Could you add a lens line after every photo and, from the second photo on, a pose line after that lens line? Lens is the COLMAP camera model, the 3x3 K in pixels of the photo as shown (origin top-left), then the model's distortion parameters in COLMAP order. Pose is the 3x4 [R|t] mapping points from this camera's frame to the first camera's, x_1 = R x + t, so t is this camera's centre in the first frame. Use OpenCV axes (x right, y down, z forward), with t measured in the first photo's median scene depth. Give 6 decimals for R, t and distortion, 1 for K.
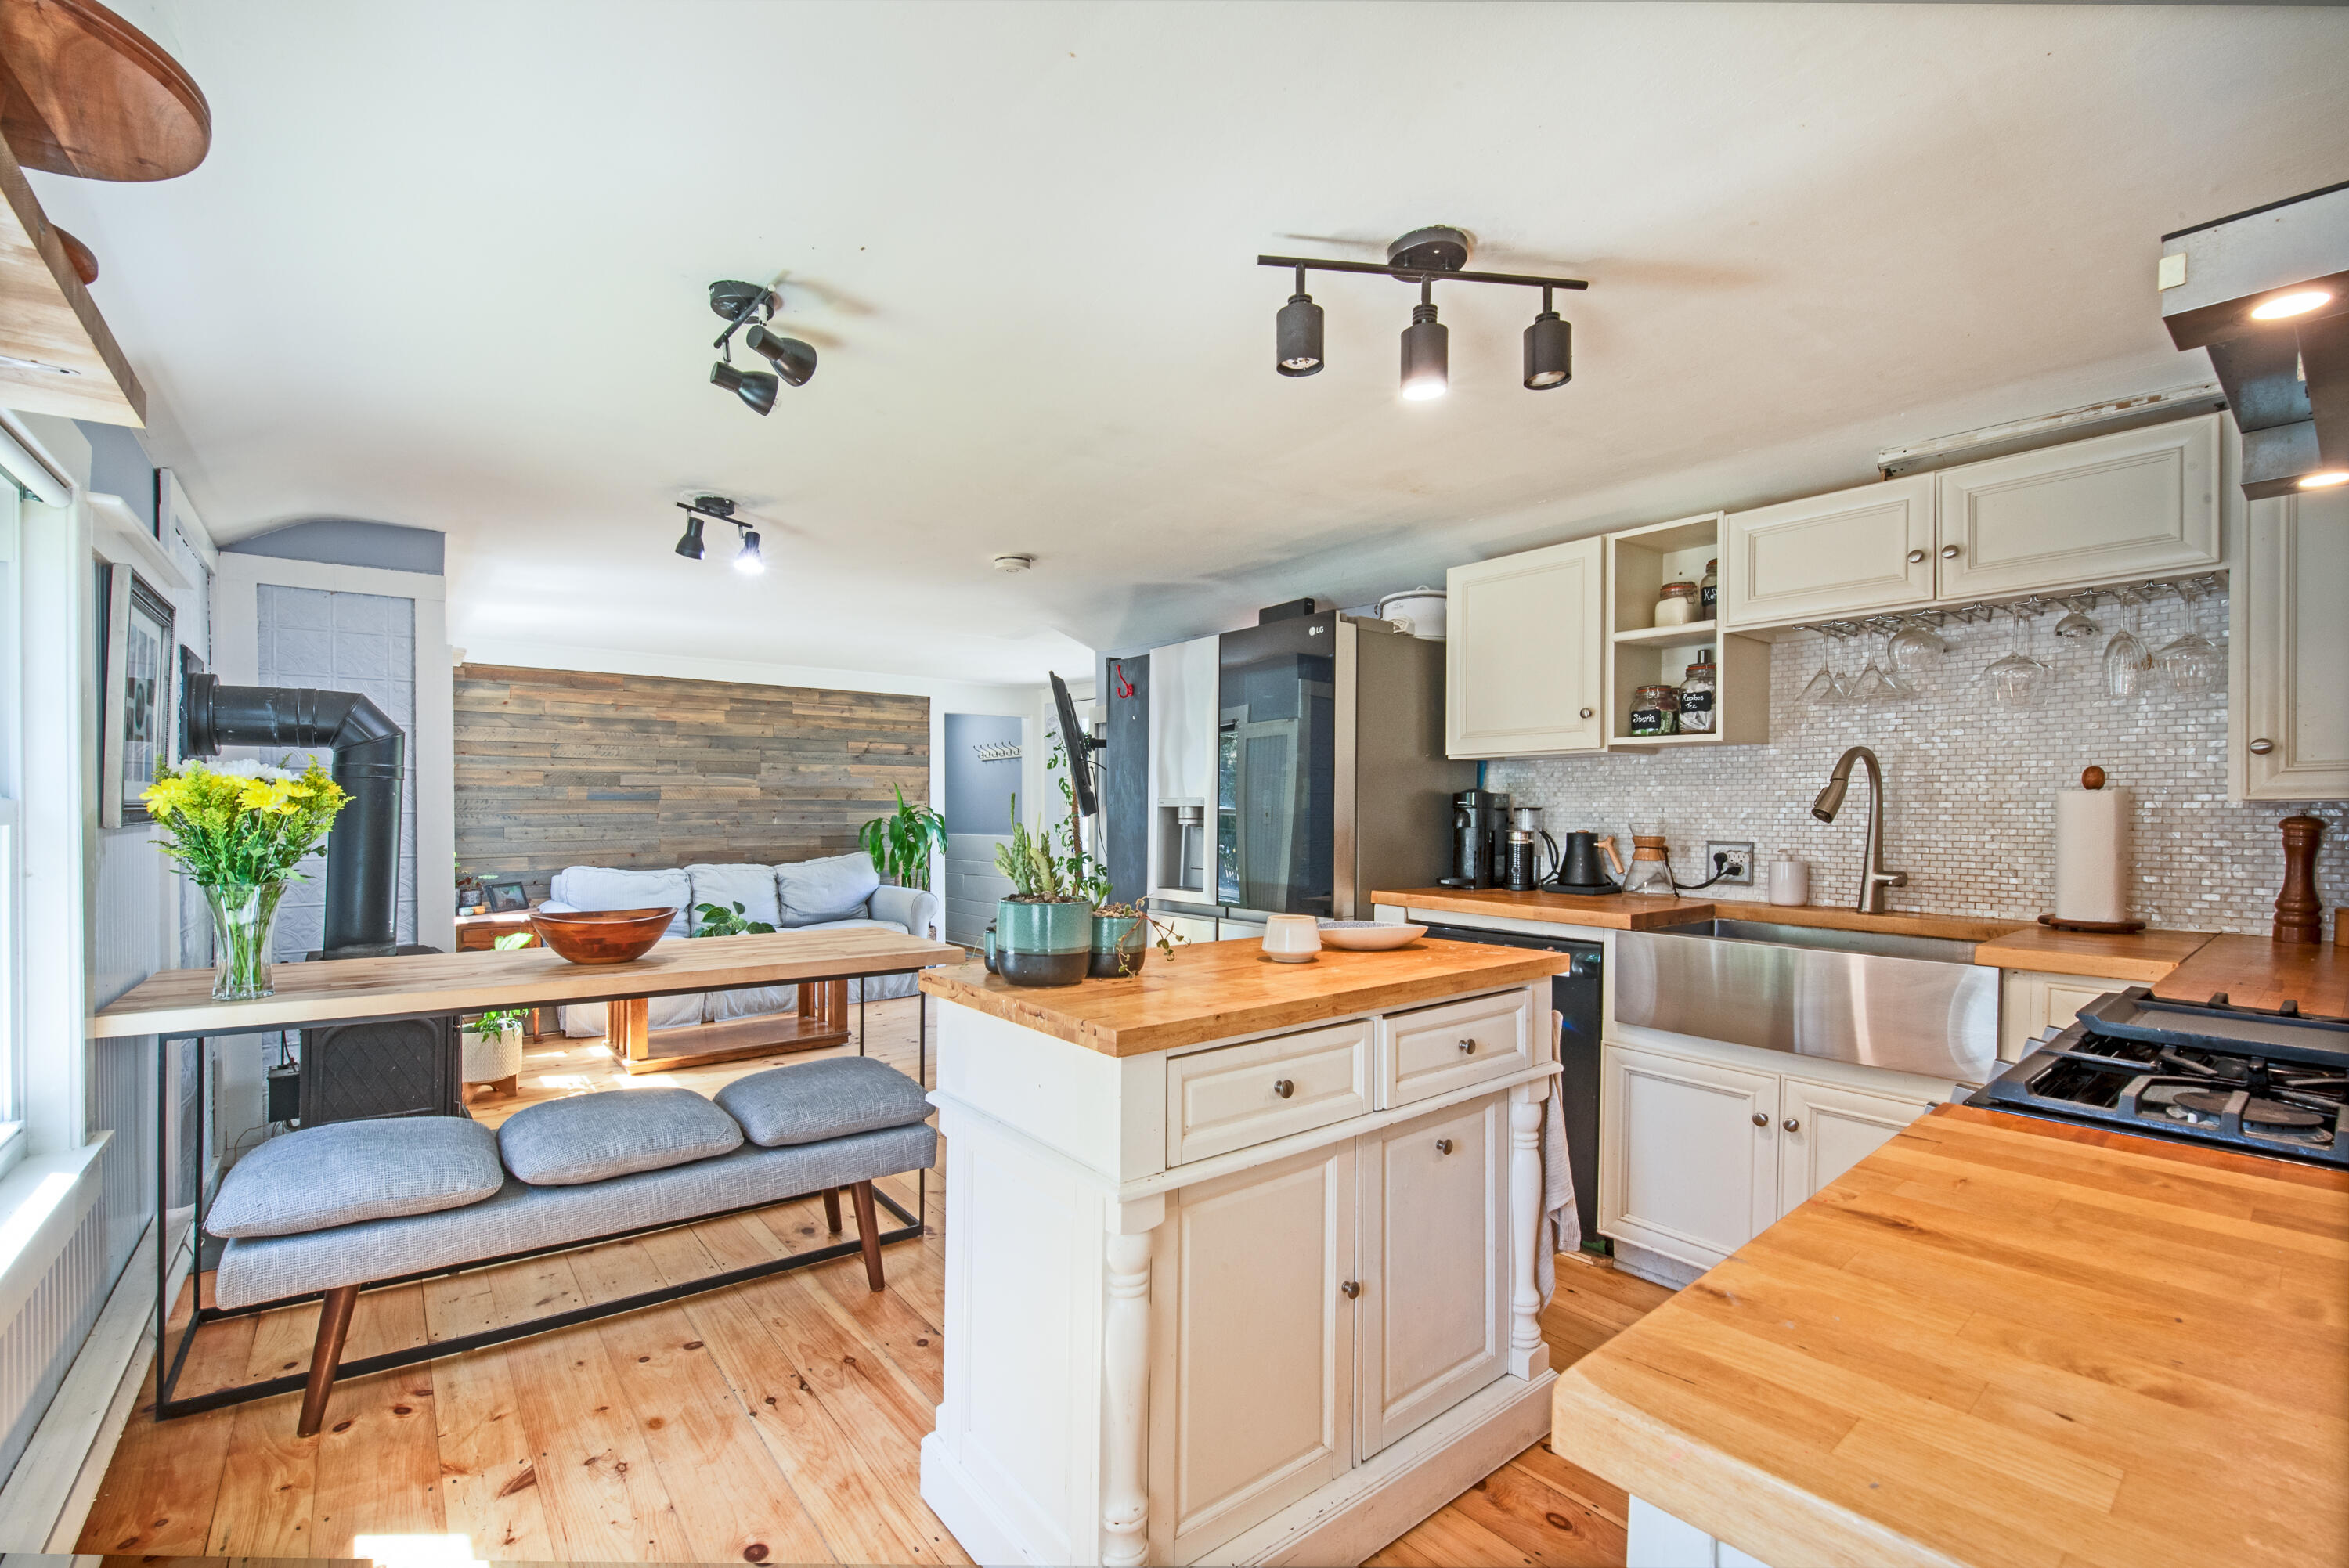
lens RADIAL K [[1030.5, 0, 1164.5], [0, 1030.5, 801.9], [0, 0, 1]] dist [-0.000661, -0.000005]
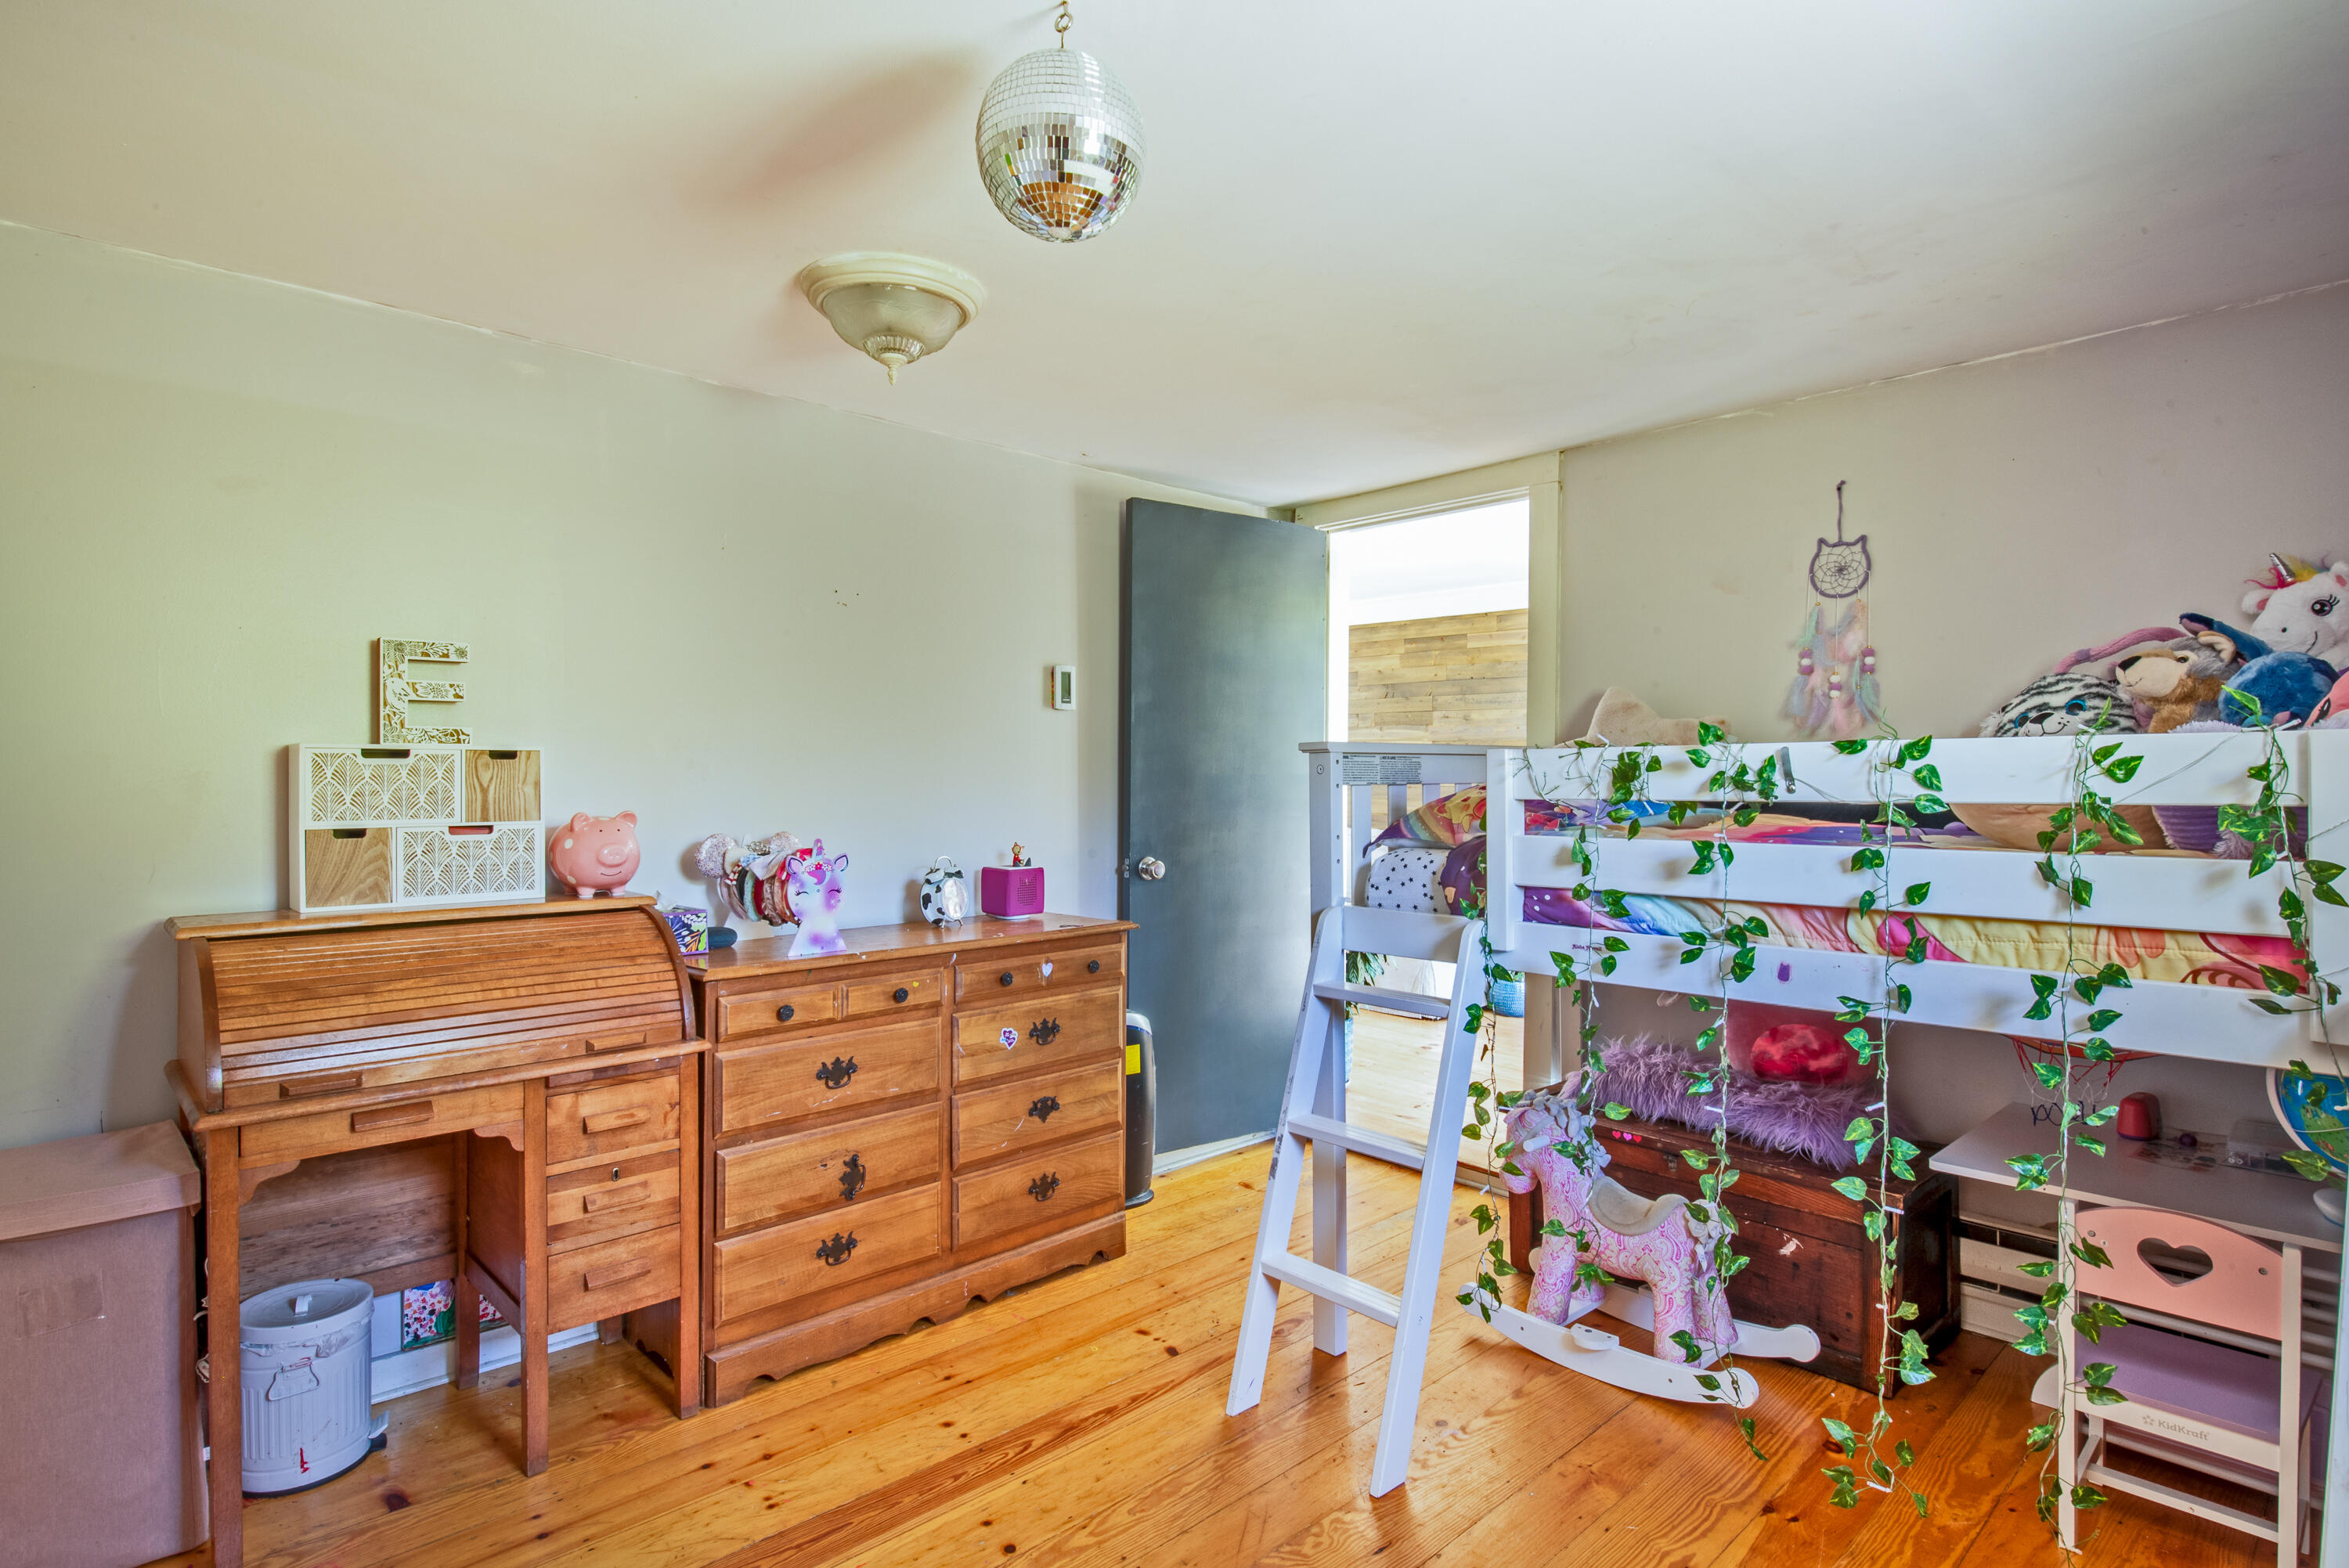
lens RADIAL K [[1217.0, 0, 1181.5], [0, 1217.0, 779.7], [0, 0, 1]] dist [0.001847, -0.000042]
pose [[0.086682, 0.009622, -0.996190, 0.593303], [-0.002687, 0.999952, 0.009424, 0.008563], [0.996232, 0.001860, 0.086704, 0.740519]]
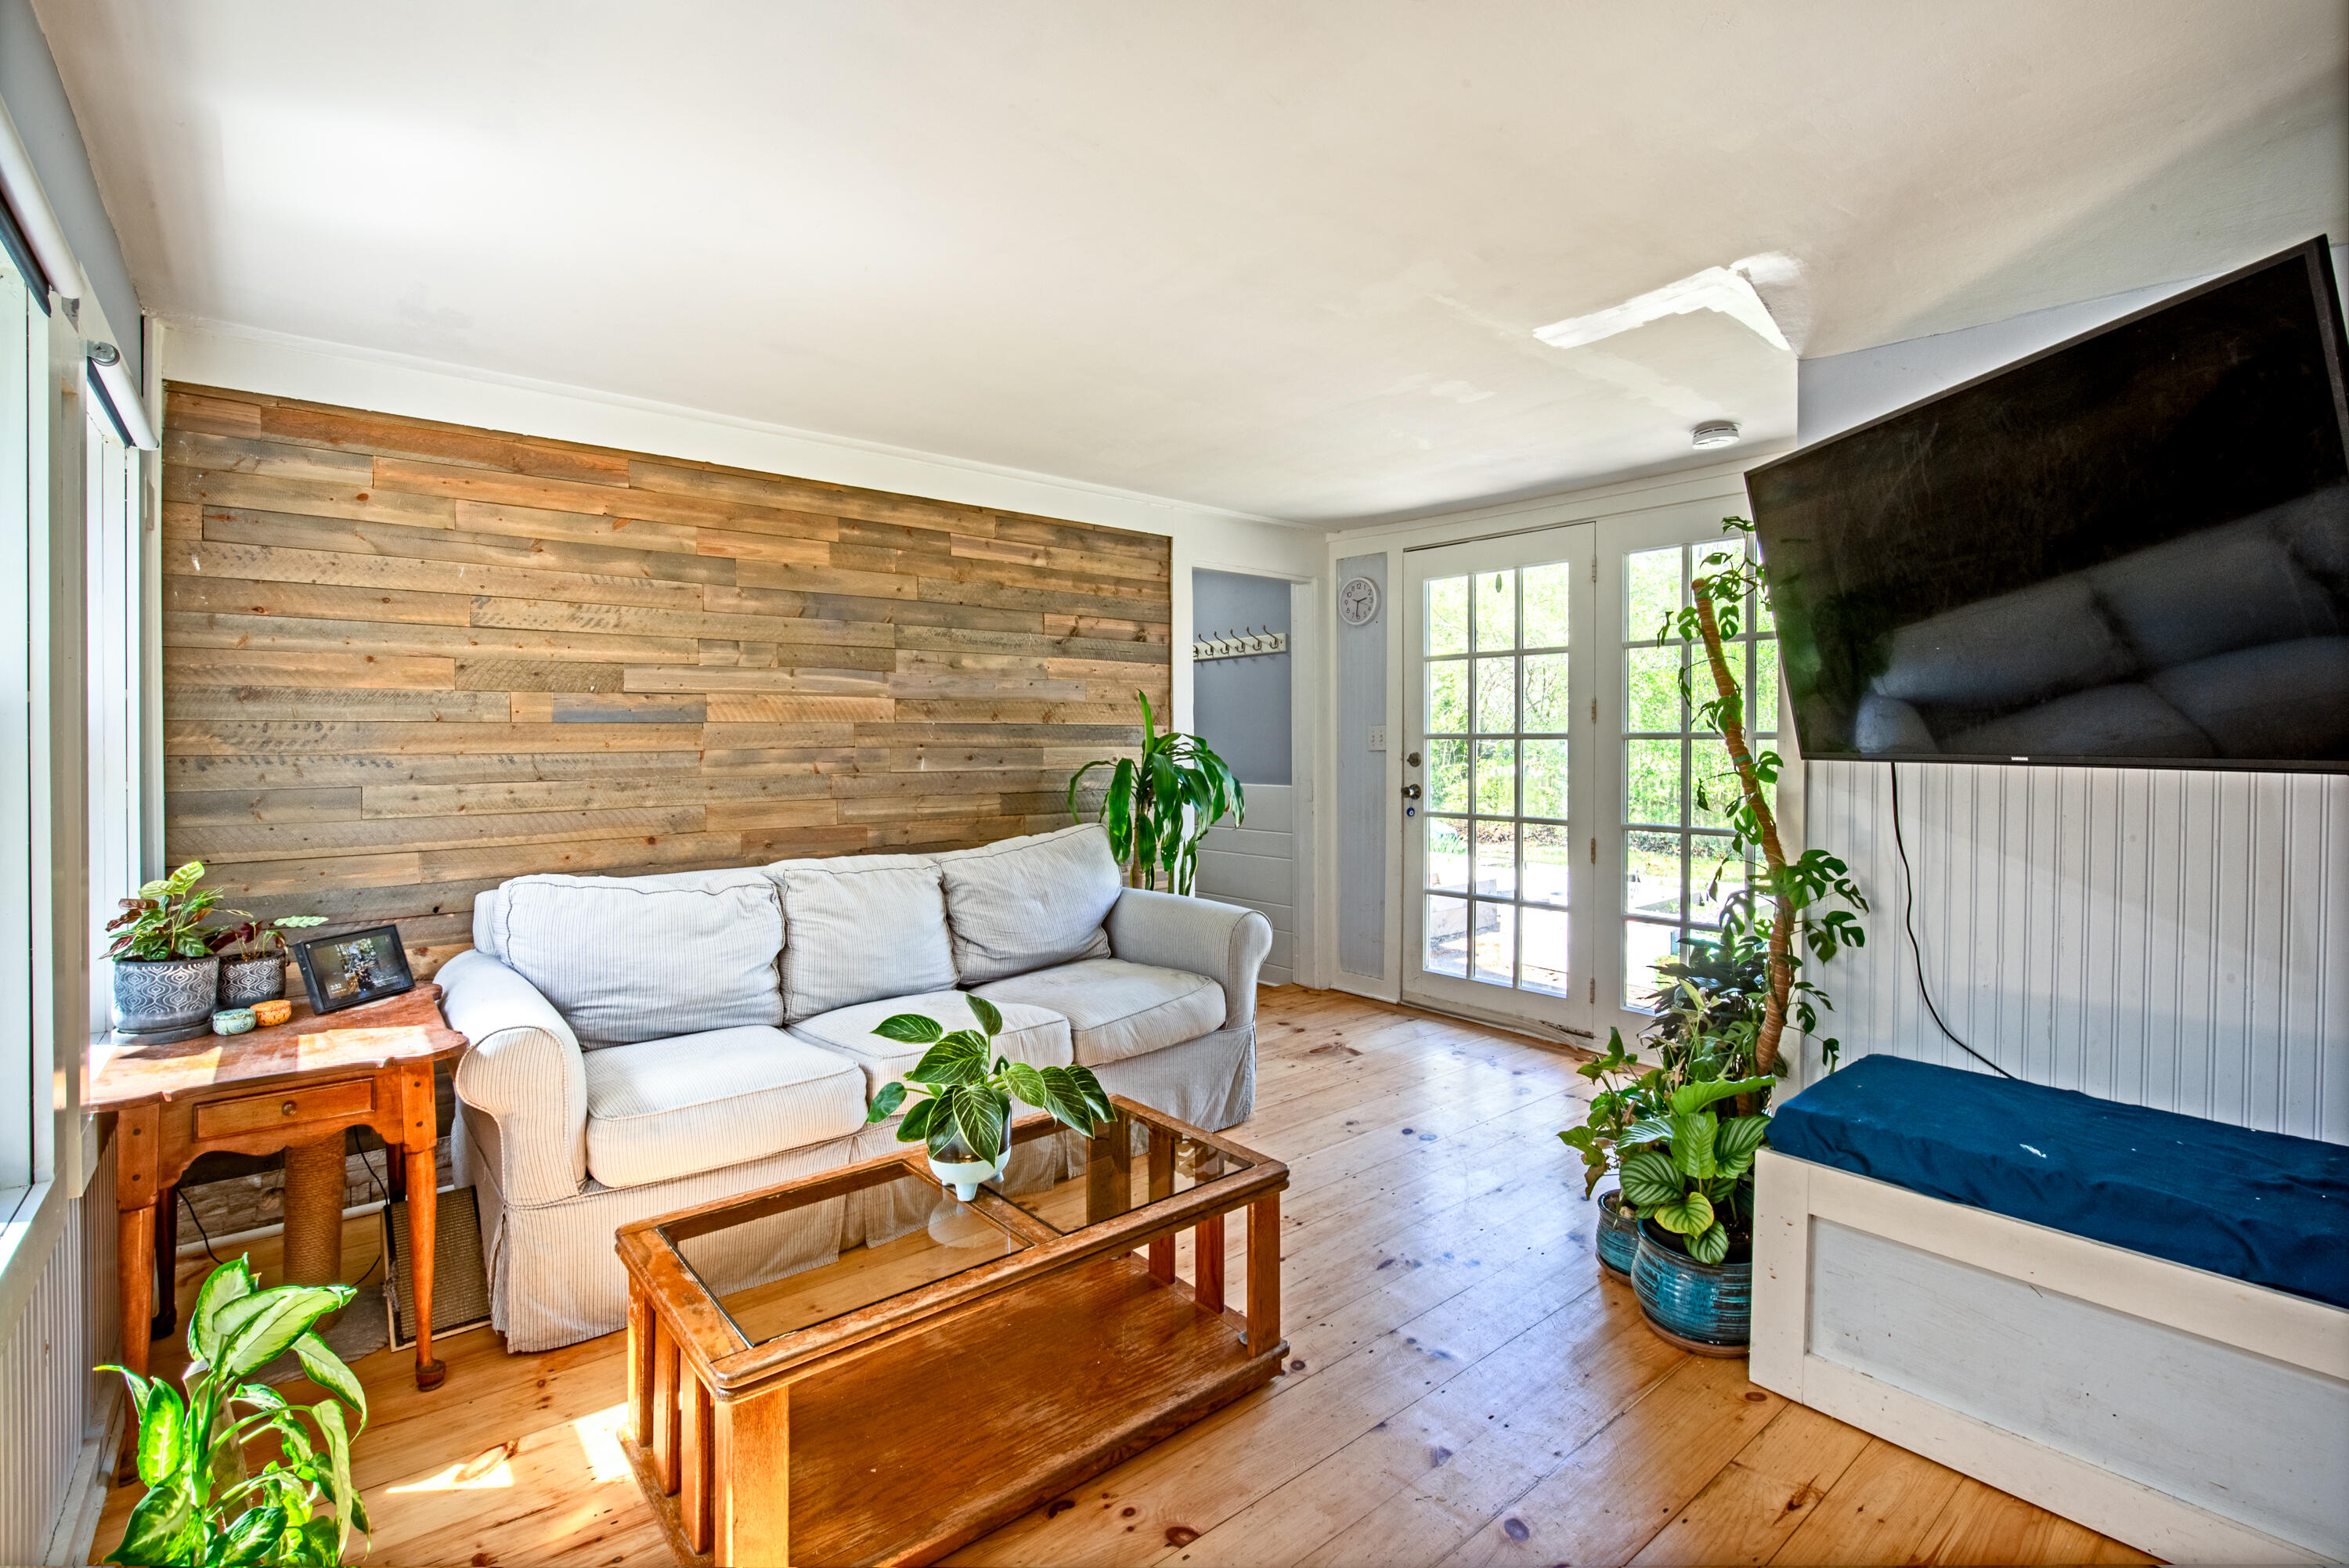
lens RADIAL K [[1063.7, 0, 1152.1], [0, 1063.7, 749.9], [0, 0, 1]] dist [-0.000371, -0.000865]
pose [[0.999854, 0.000502, 0.017077, -0.286035], [-0.000850, 0.999792, 0.020391, 0.000393], [-0.017063, -0.020402, 0.999646, 0.494841]]
